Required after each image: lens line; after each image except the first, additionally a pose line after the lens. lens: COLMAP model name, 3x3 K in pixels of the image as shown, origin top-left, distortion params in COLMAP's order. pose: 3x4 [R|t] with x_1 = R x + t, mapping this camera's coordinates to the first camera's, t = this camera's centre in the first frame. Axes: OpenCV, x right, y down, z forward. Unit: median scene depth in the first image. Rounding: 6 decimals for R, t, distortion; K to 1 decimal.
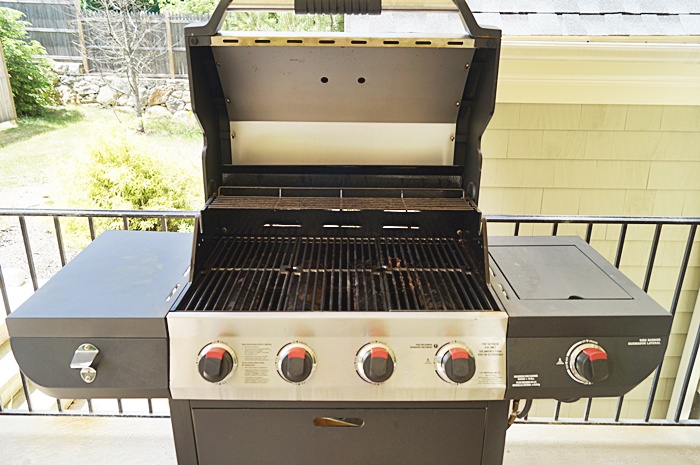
lens RADIAL K [[537.2, 0, 350.0], [0, 537.2, 232.5], [0, 0, 1]] dist [0.005530, 0.006208]
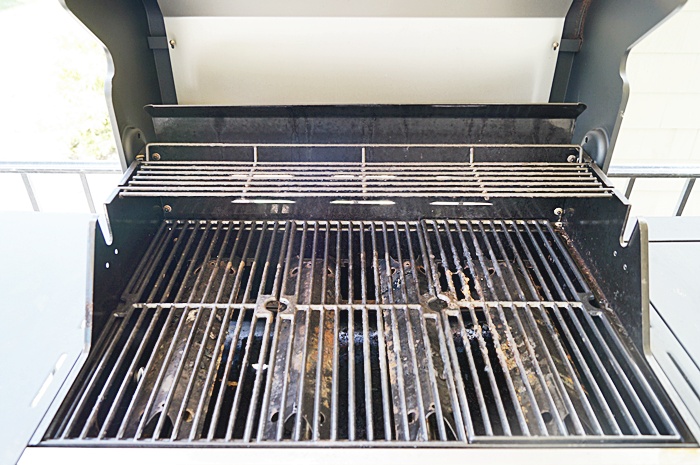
lens RADIAL K [[517.0, 0, 350.6], [0, 517.0, 215.9], [0, 0, 1]] dist [0.000857, 0.003578]
pose [[0.999969, -0.005573, -0.005600, -0.028470], [0.006640, 0.976966, 0.213294, -0.134639], [0.004283, -0.213324, 0.976972, 0.487562]]
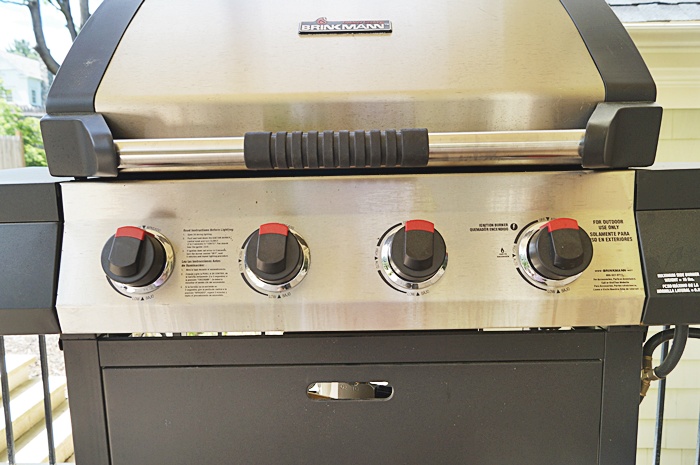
lens RADIAL K [[528.5, 0, 348.2], [0, 528.5, 241.6], [0, 0, 1]] dist [-0.001471, 0.000699]
pose [[0.999731, -0.016600, -0.016221, -0.009216], [0.012762, 0.976925, -0.213202, 0.288479], [0.019386, 0.212938, 0.976873, 0.367562]]
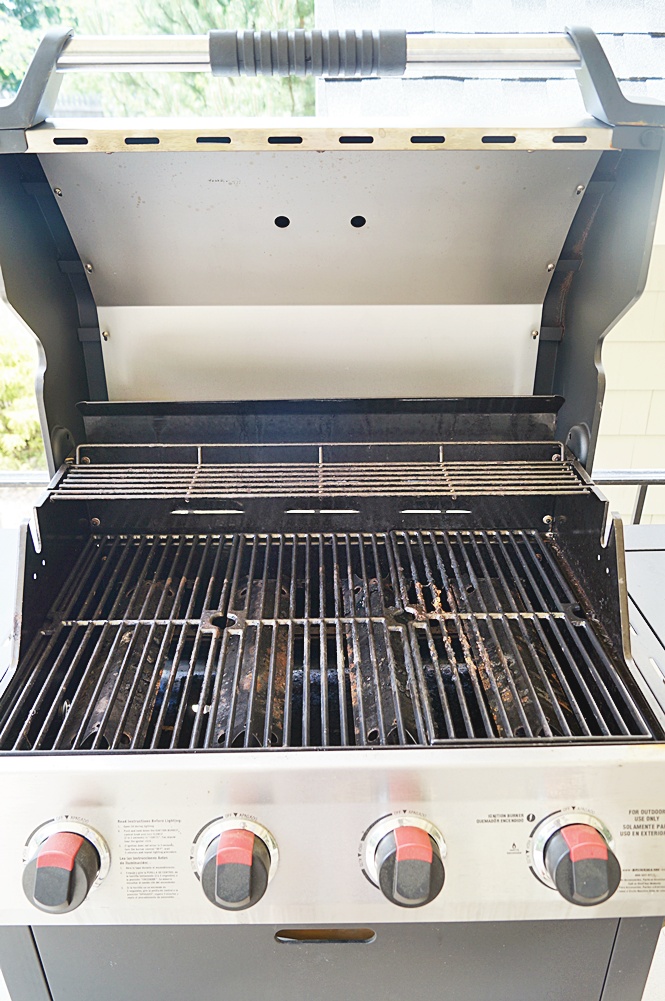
lens RADIAL K [[739.3, 0, 332.5], [0, 739.3, 500.5], [0, 0, 1]] dist [0.000857, 0.003578]
pose [[0.999819, -0.017247, 0.008067, -0.011947], [0.016193, 0.993087, 0.116261, -0.118134], [-0.010017, -0.116109, 0.993186, 0.327295]]
